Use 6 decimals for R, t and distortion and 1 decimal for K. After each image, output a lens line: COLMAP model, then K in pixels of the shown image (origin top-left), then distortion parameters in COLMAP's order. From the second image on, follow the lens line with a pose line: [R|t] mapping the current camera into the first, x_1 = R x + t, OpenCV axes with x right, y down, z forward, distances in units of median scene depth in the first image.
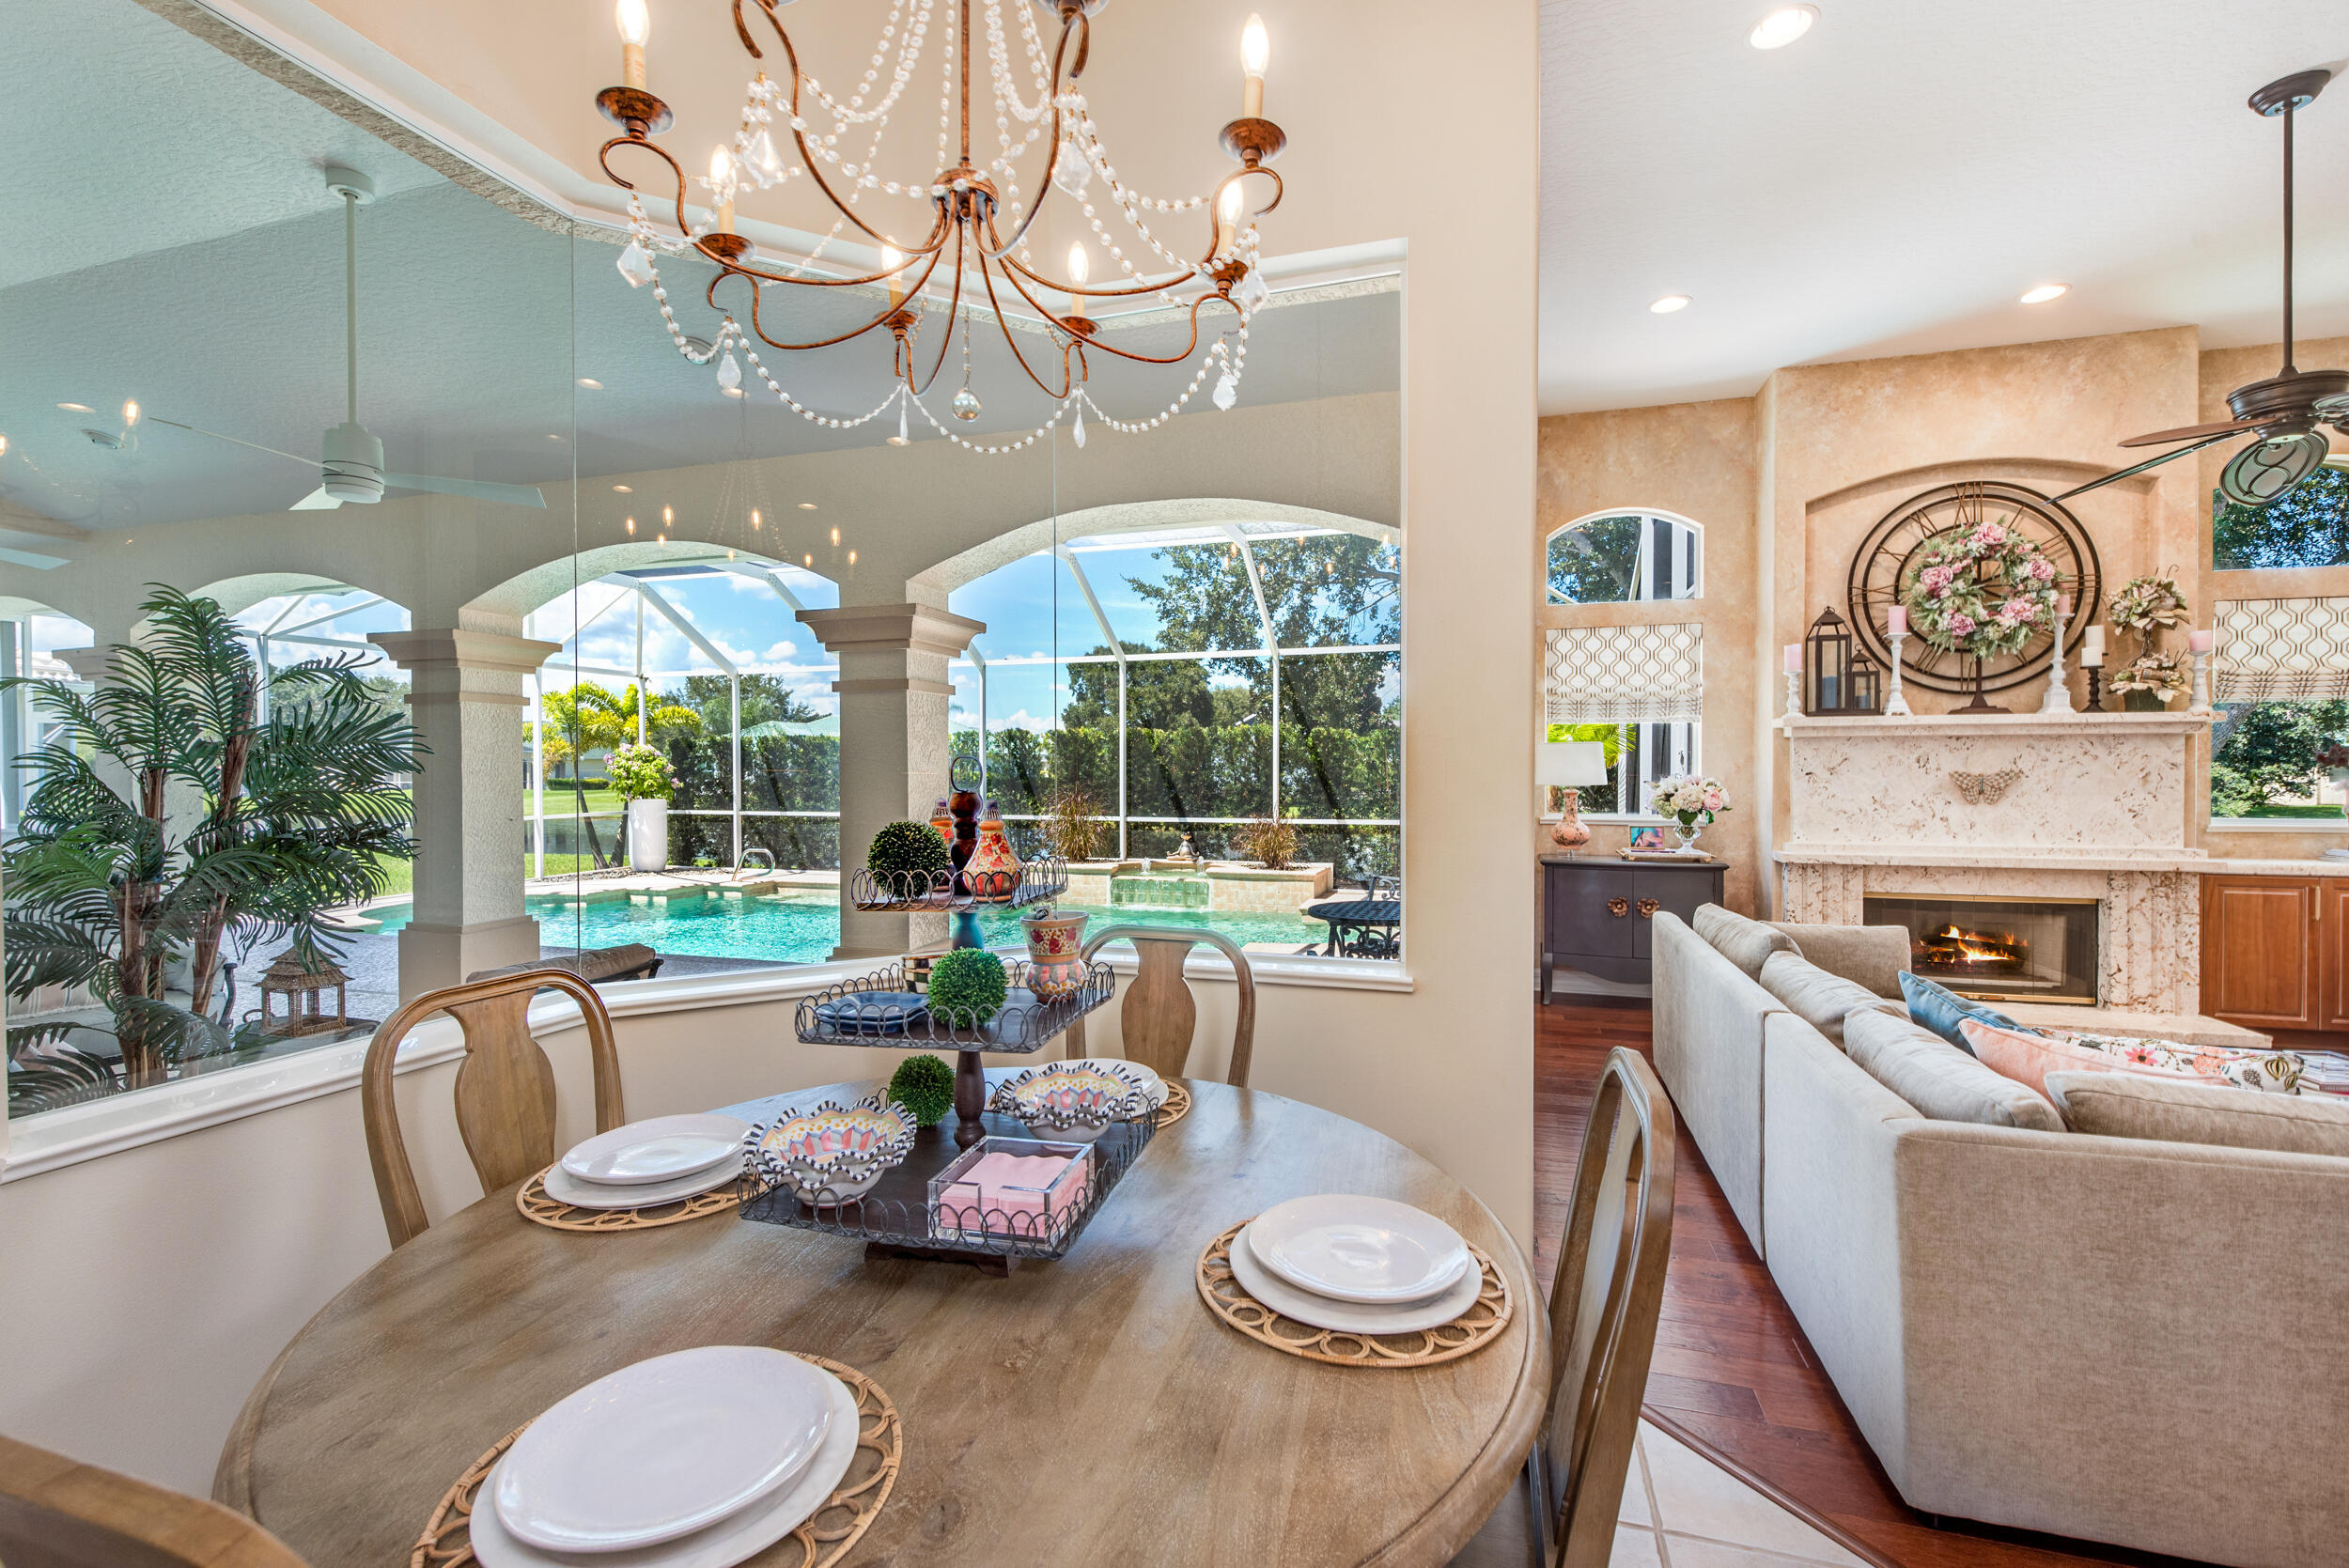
lens RADIAL K [[1001.8, 0, 1173.9], [0, 1001.8, 781.1], [0, 0, 1]] dist [0.003562, -0.003705]
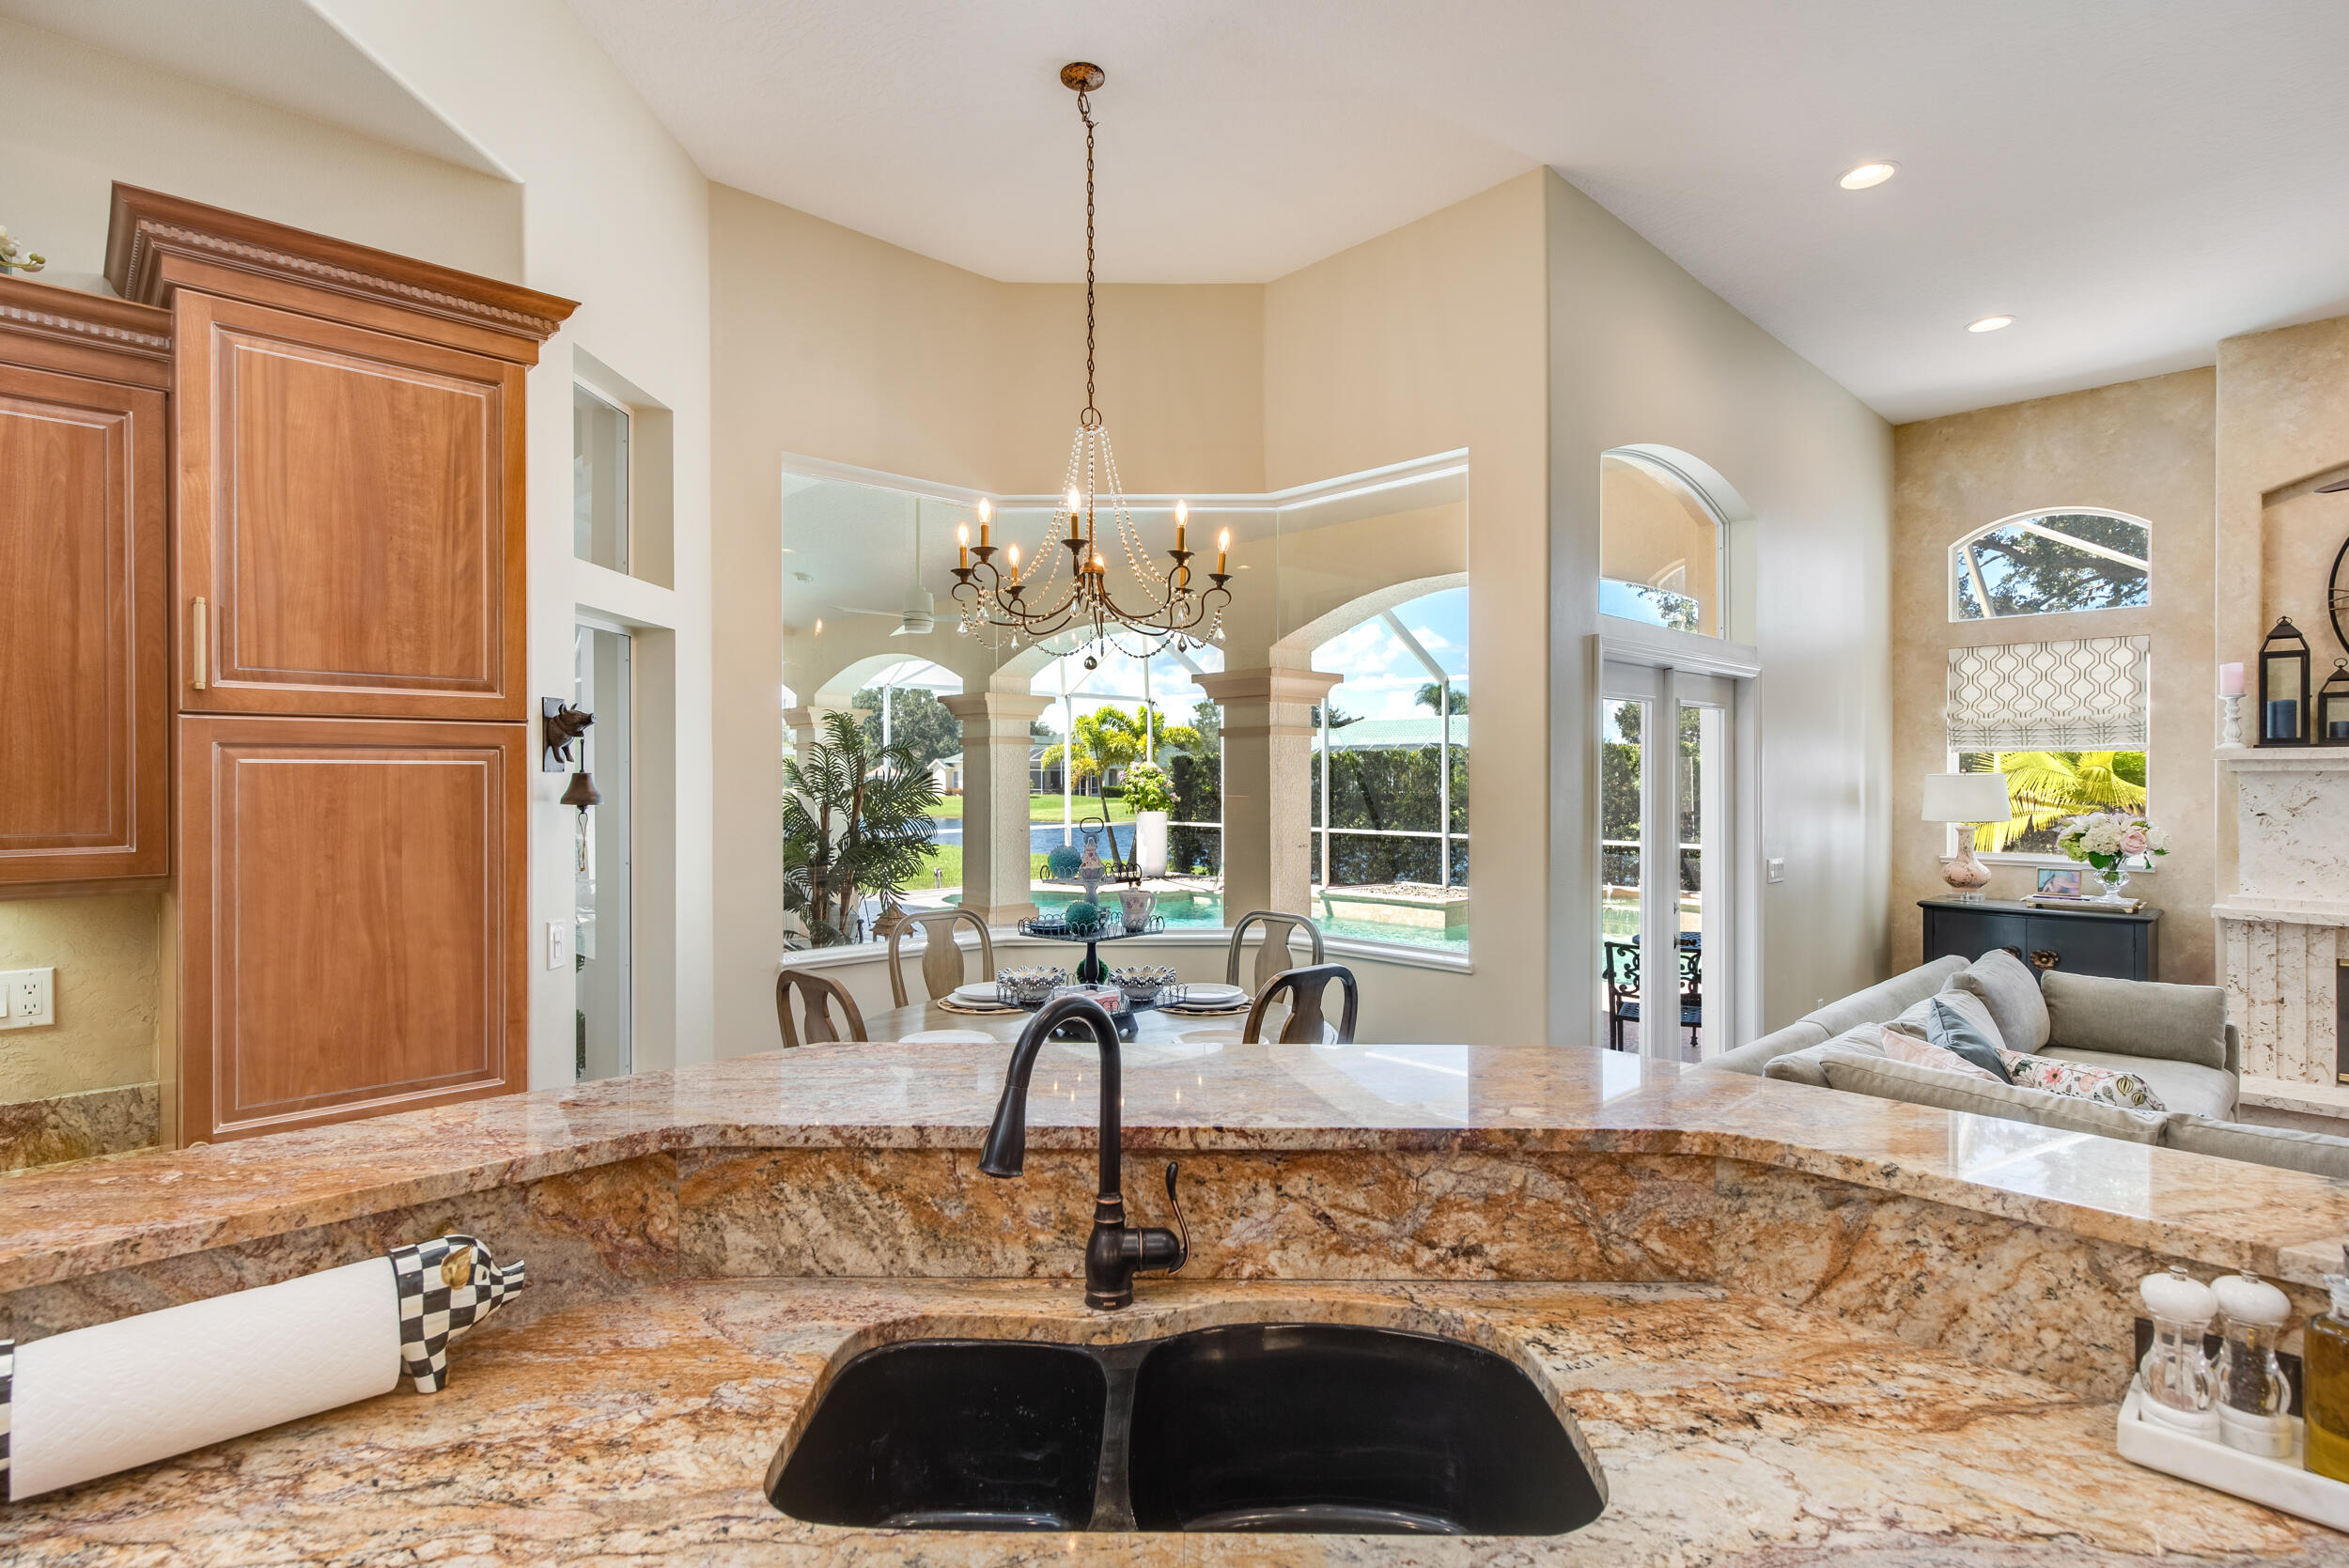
lens RADIAL K [[1151.2, 0, 1172.2], [0, 1151.2, 779.6], [0, 0, 1]] dist [0.001917, -0.000761]
pose [[0.876946, 0.003172, -0.480579, 0.300599], [-0.007418, 0.999948, -0.006935, -0.023691], [0.480532, 0.009647, 0.876924, -0.296824]]
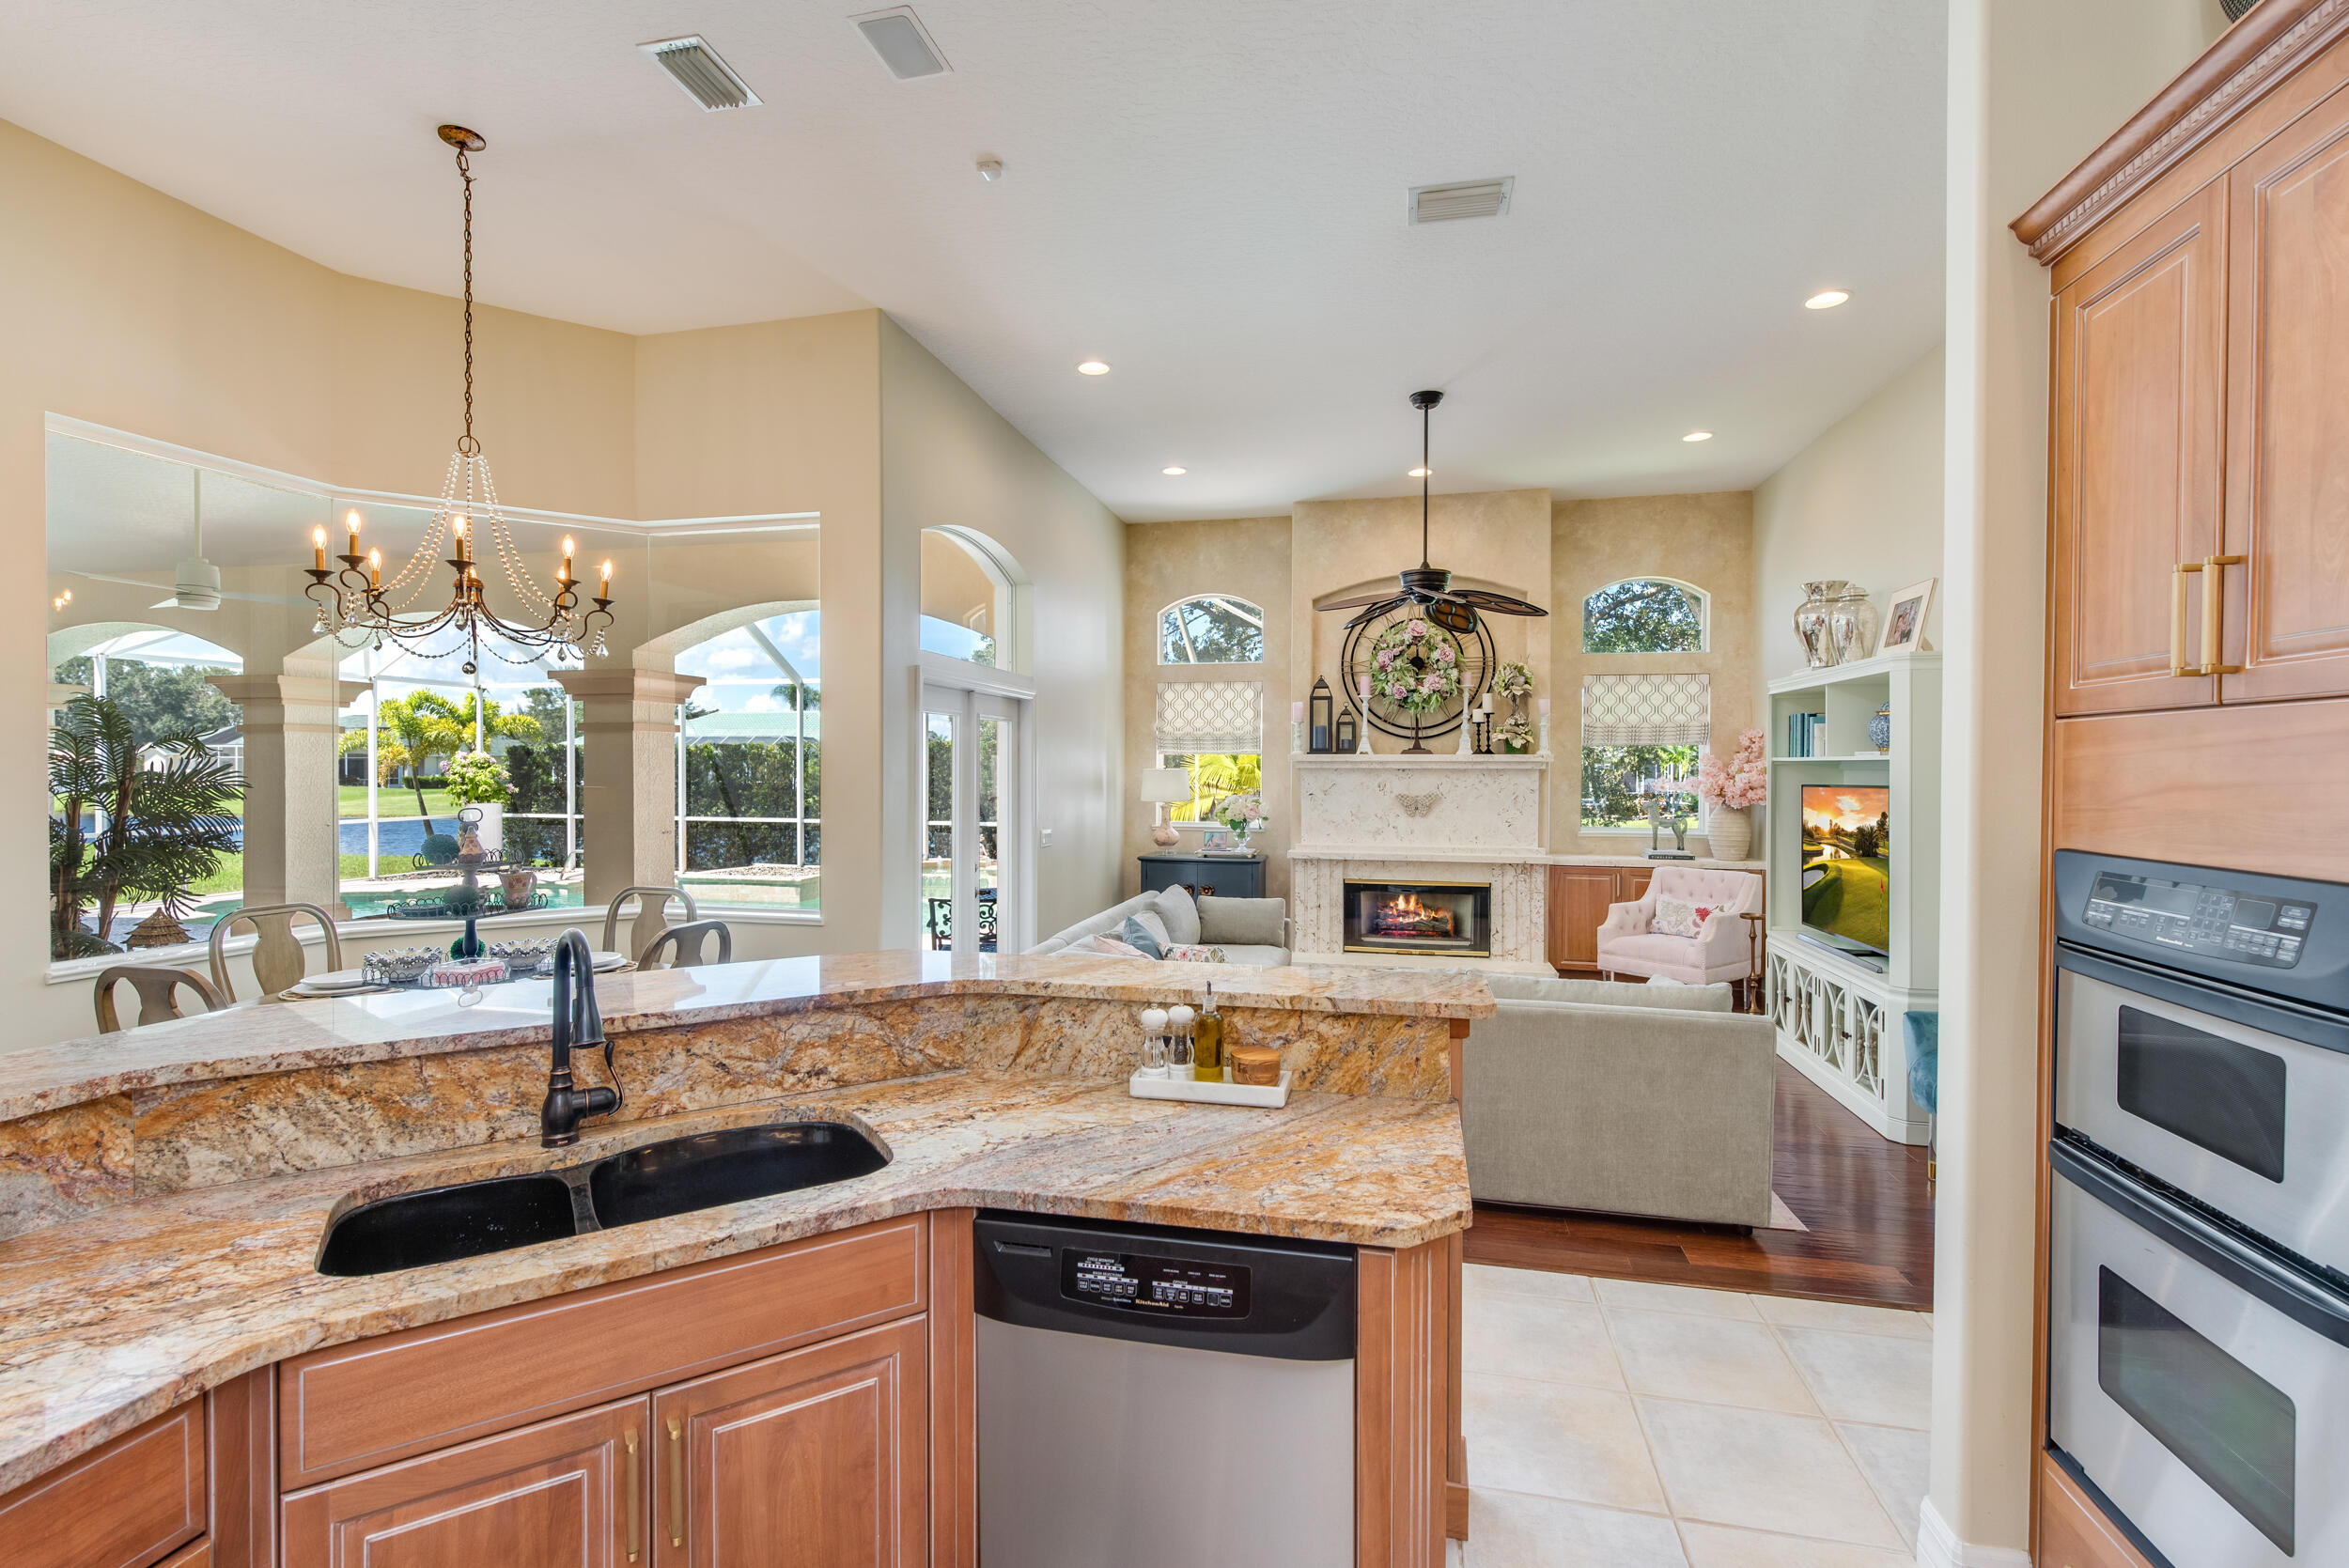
lens RADIAL K [[1034.6, 0, 1170.0], [0, 1034.6, 779.5], [0, 0, 1]] dist [0.005703, -0.003768]
pose [[0.997138, 0.005016, 0.075430, 0.334761], [-0.004916, 0.999987, -0.001511, -0.025446], [-0.075437, 0.001136, 0.997150, -0.426728]]
